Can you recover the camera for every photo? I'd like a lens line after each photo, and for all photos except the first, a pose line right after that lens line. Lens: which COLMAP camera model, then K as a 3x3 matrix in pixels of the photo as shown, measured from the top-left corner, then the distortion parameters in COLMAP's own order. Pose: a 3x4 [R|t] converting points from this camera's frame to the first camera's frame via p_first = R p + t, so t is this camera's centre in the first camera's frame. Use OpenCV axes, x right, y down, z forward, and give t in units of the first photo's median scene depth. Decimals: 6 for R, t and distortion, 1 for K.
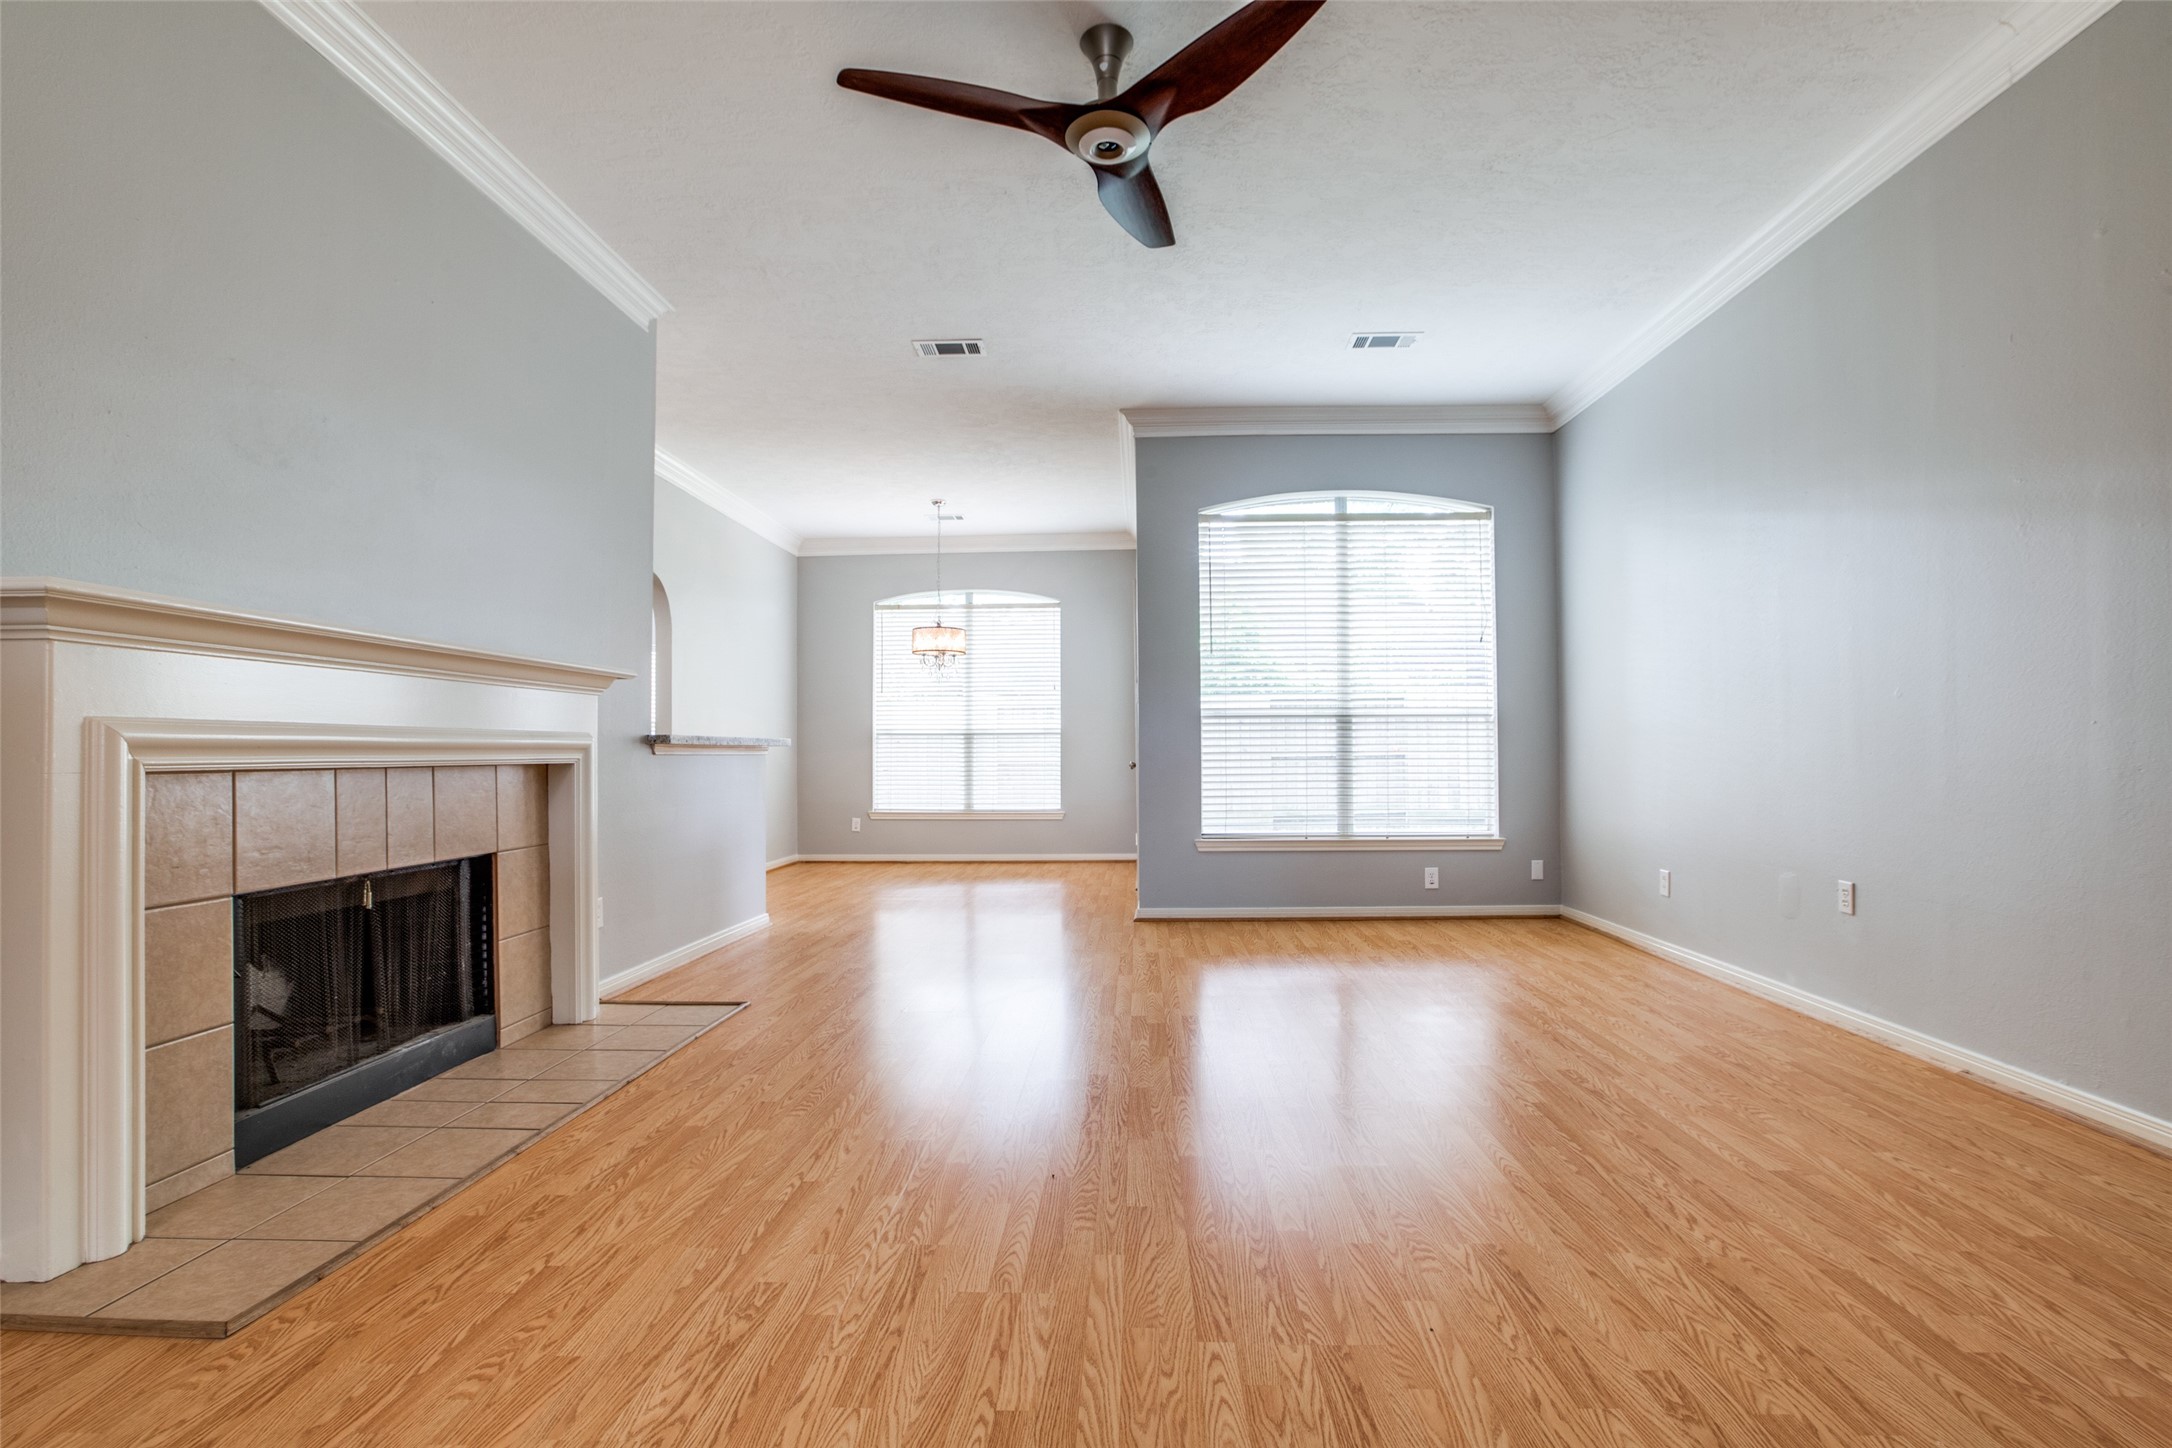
lens RADIAL K [[985.4, 0, 1104.7], [0, 985.4, 738.4], [0, 0, 1]] dist [-0.047422, 0.017150]
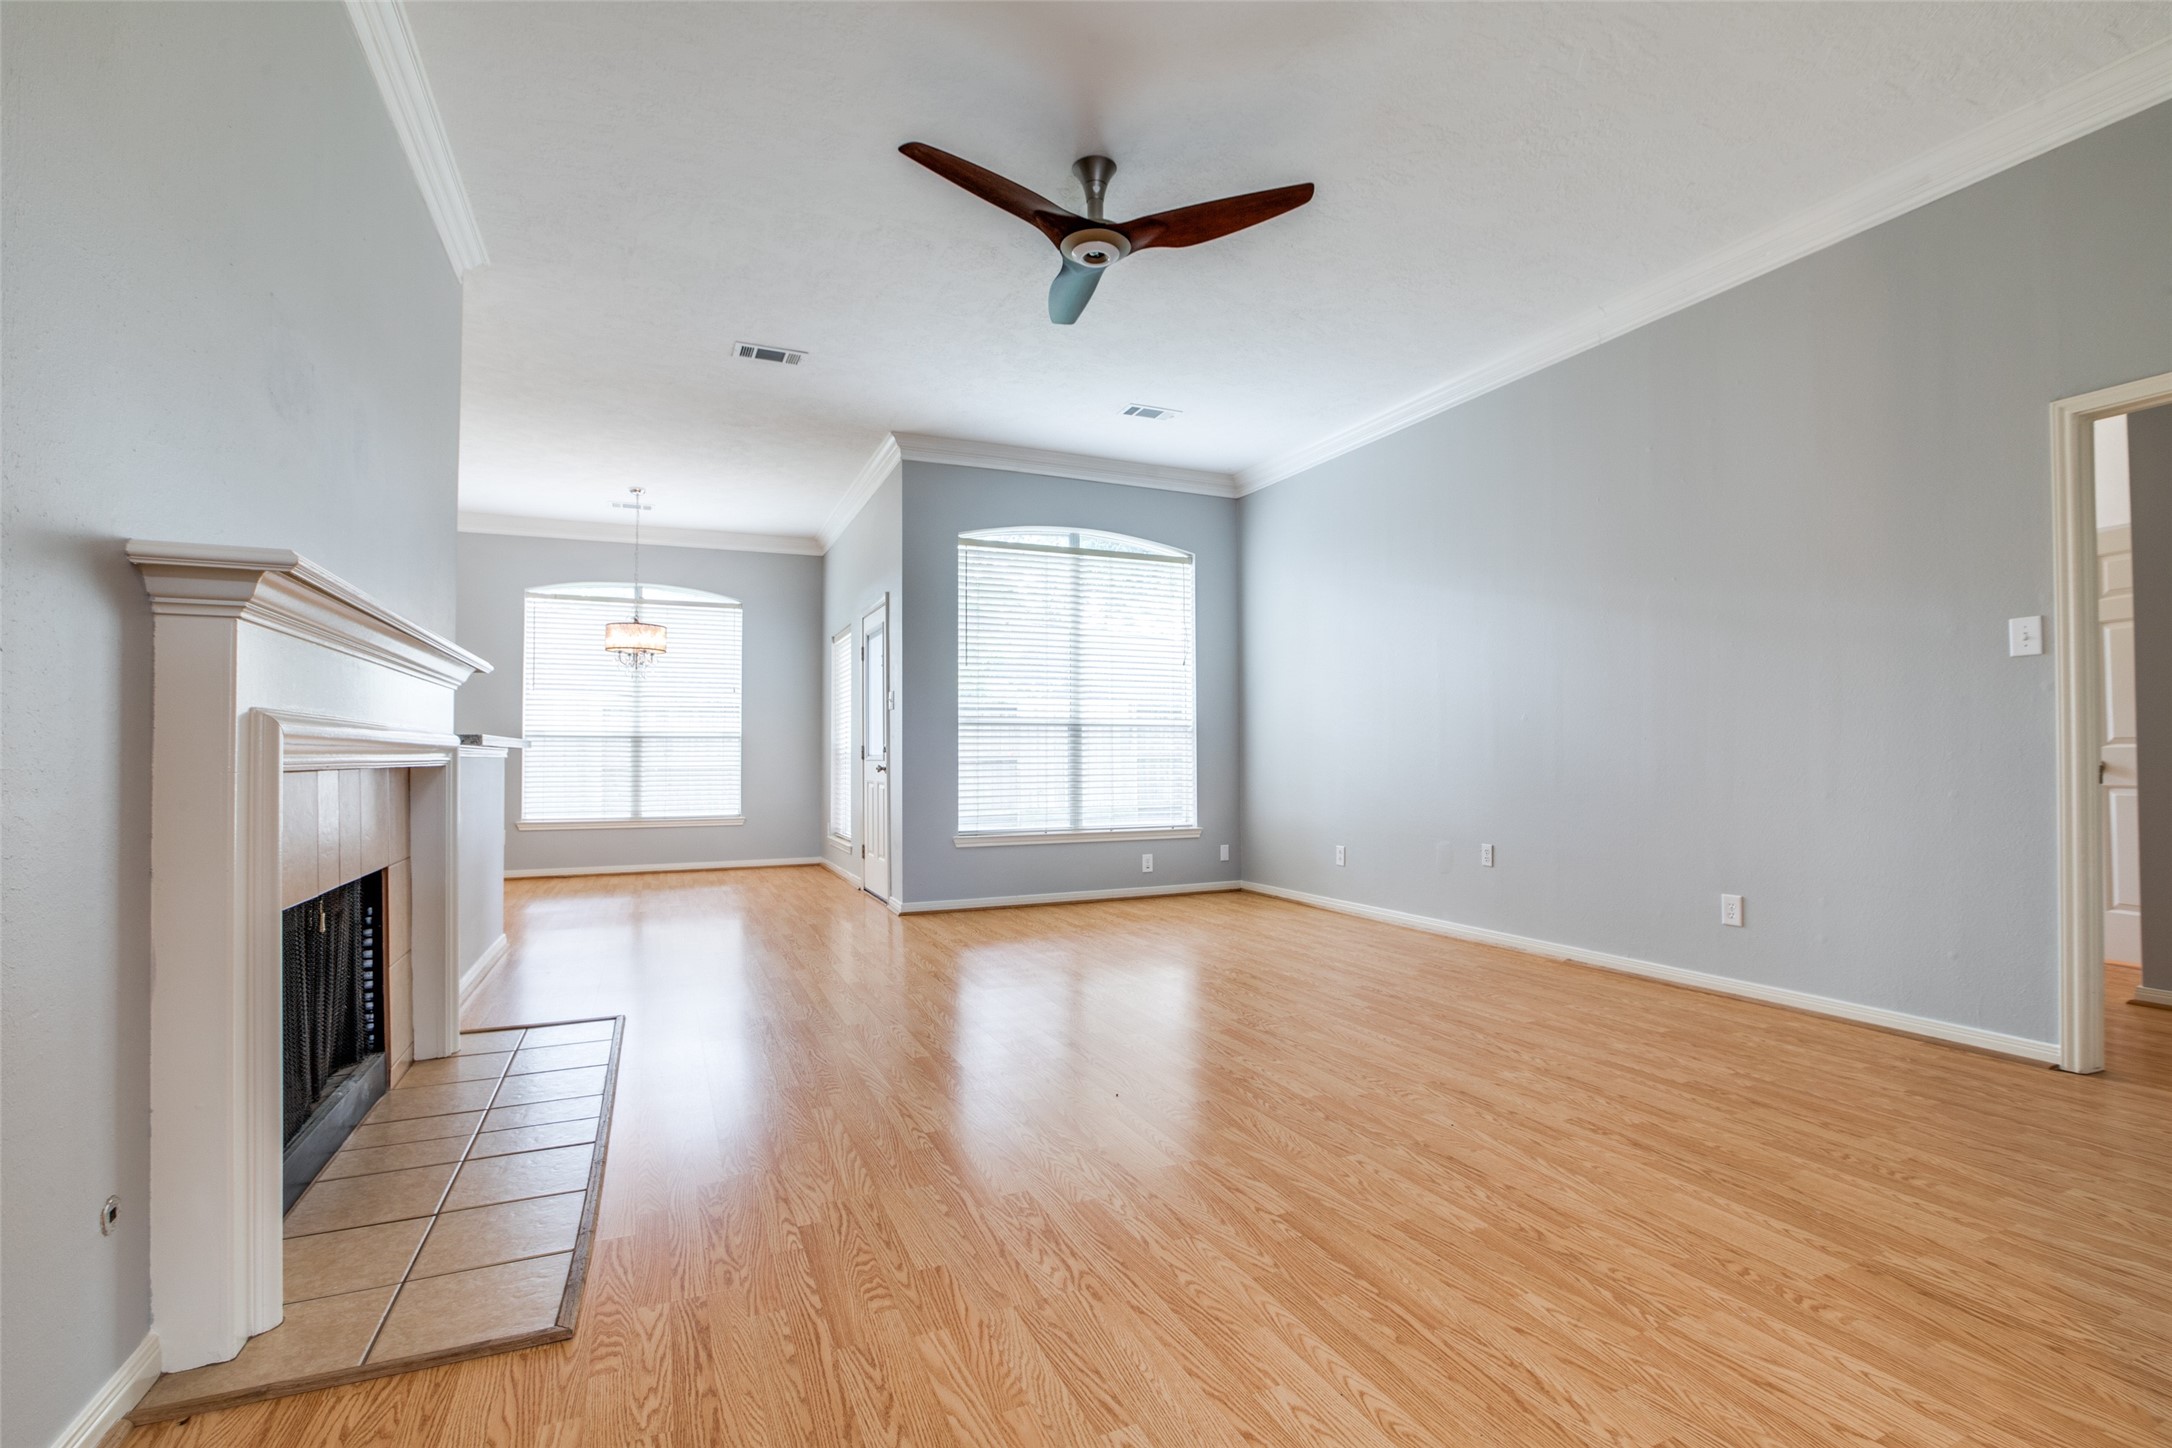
lens RADIAL K [[989.4, 0, 1103.5], [0, 989.4, 735.2], [0, 0, 1]] dist [-0.058576, 0.025828]
pose [[0.893469, 0.010955, 0.448991, -0.407702], [-0.006925, 0.999920, -0.010617, 0.002182], [-0.449072, 0.006377, 0.893473, -0.071693]]
